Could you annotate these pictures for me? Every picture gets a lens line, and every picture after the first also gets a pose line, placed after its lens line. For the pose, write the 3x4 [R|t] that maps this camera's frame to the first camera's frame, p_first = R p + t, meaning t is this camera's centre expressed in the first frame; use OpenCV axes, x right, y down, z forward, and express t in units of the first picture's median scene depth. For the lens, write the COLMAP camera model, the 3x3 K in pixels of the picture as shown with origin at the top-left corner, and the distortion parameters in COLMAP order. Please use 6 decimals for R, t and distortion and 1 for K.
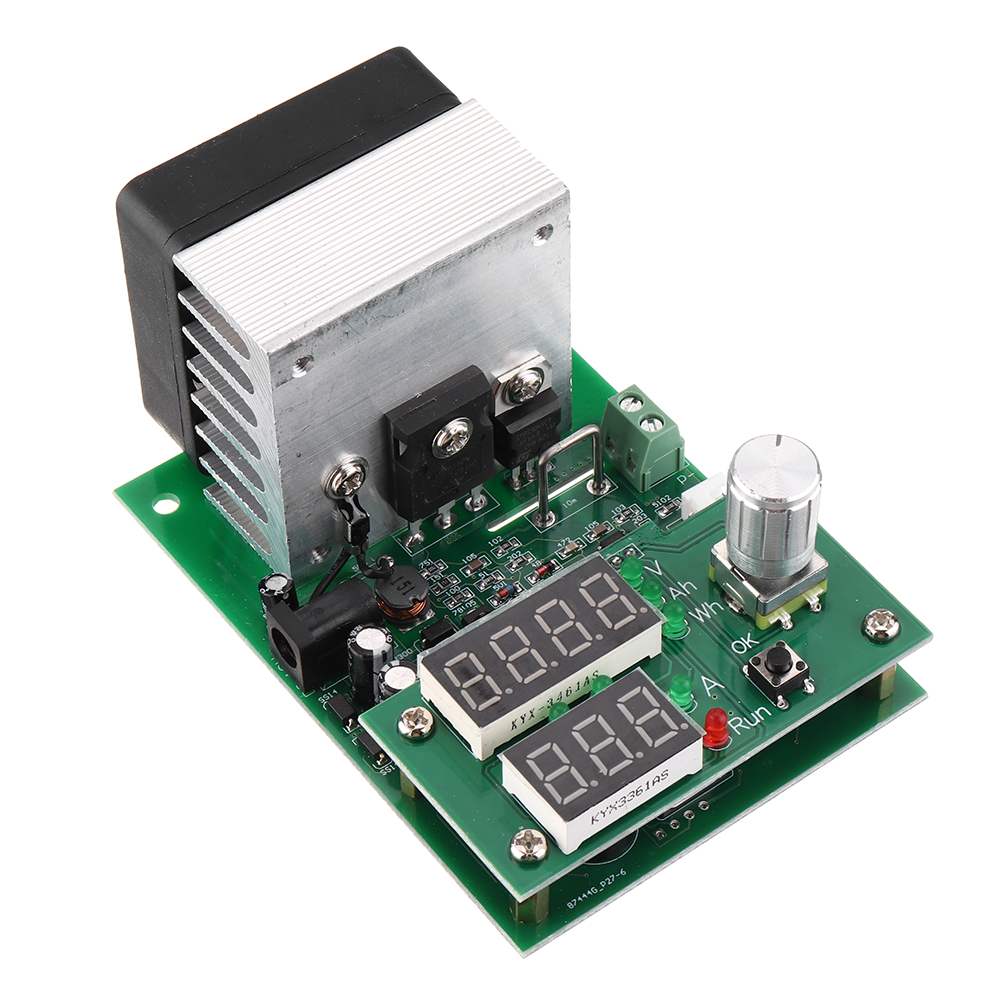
lens RADIAL K [[3402.0, 0, 500.0], [0, 3402.0, 500.0], [0, 0, 1]] dist [0.070872, 1.333802]
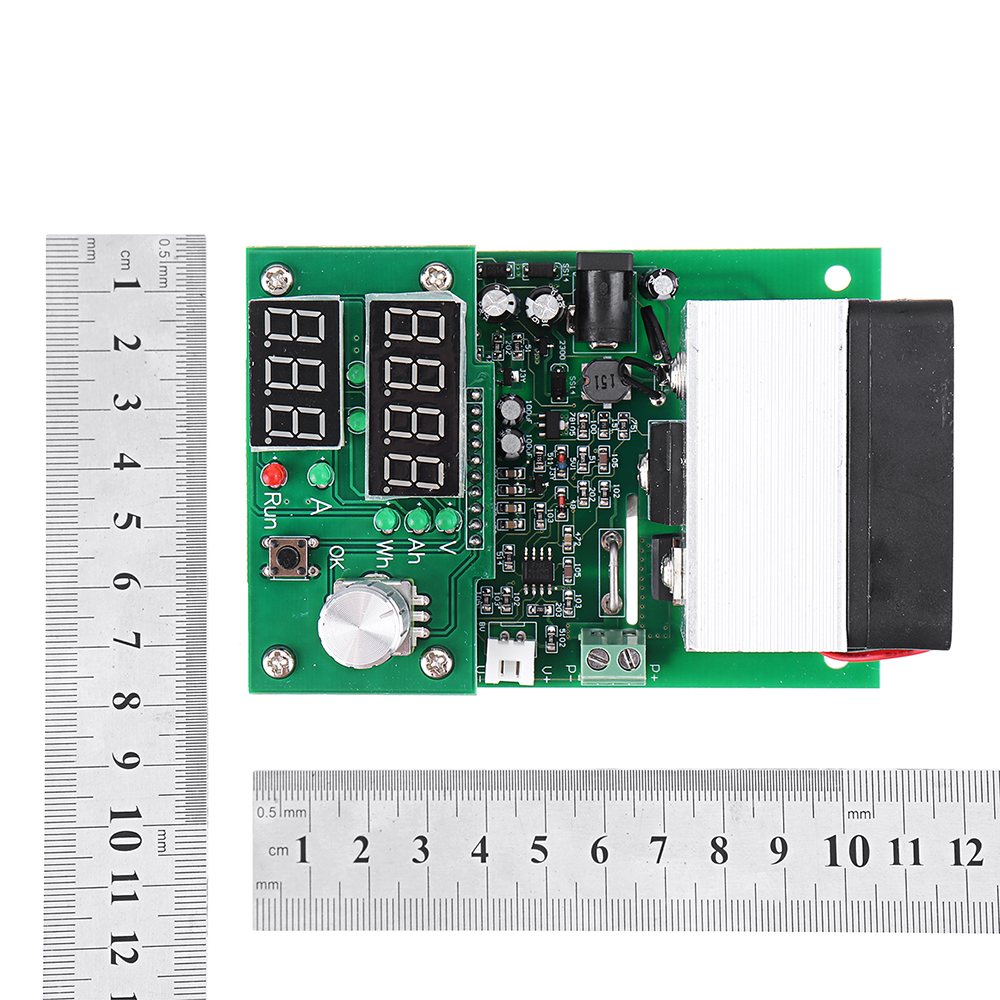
lens RADIAL K [[2890.5, 0, 500.0], [0, 2890.5, 500.0], [0, 0, 1]] dist [0.058191, -0.287256]
pose [[-0.591570, 0.803062, 0.071670, -0.047242], [-0.584419, -0.488345, 0.648054, -0.621462], [0.555427, 0.341484, 0.758215, 0.284507]]
